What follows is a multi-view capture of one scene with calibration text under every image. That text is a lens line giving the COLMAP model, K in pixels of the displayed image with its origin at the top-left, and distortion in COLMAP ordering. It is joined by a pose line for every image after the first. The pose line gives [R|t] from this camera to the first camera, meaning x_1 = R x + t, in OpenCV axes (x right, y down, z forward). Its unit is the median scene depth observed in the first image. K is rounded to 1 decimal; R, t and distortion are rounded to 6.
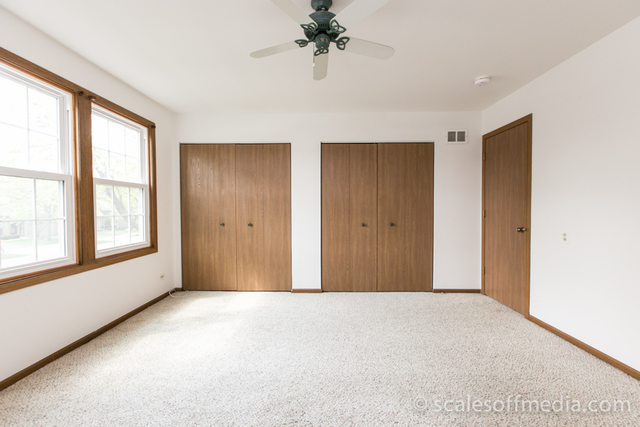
lens RADIAL K [[283.5, 0, 325.0], [0, 283.5, 211.9], [0, 0, 1]] dist [-0.001117, 0.000053]
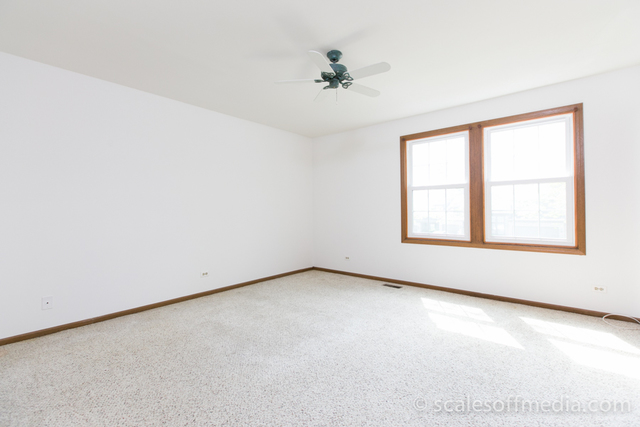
lens RADIAL K [[283.5, 0, 306.7], [0, 283.5, 206.5], [0, 0, 1]] dist [-0.001117, 0.000053]
pose [[-0.675602, -0.009044, -0.737211, 0.578025], [-0.006139, 0.999959, -0.006641, 0.009243], [0.737241, 0.000039, -0.675630, 0.969481]]
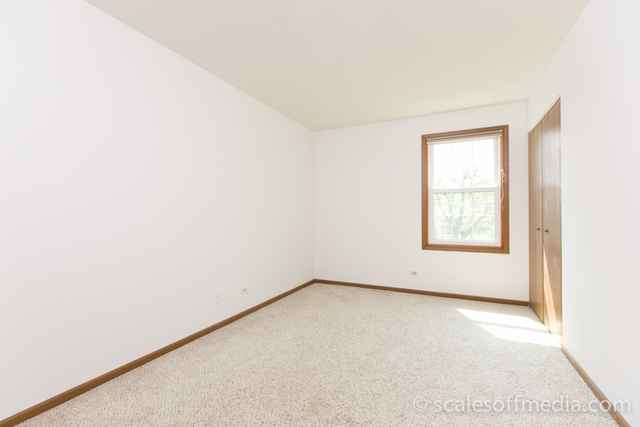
lens RADIAL K [[283.5, 0, 323.0], [0, 283.5, 216.7], [0, 0, 1]] dist [-0.001117, 0.000053]
pose [[-0.437486, 0.003539, -0.899218, 0.584638], [-0.011659, 0.999886, 0.009608, 0.010824], [0.899150, 0.014687, -0.437395, 0.858382]]
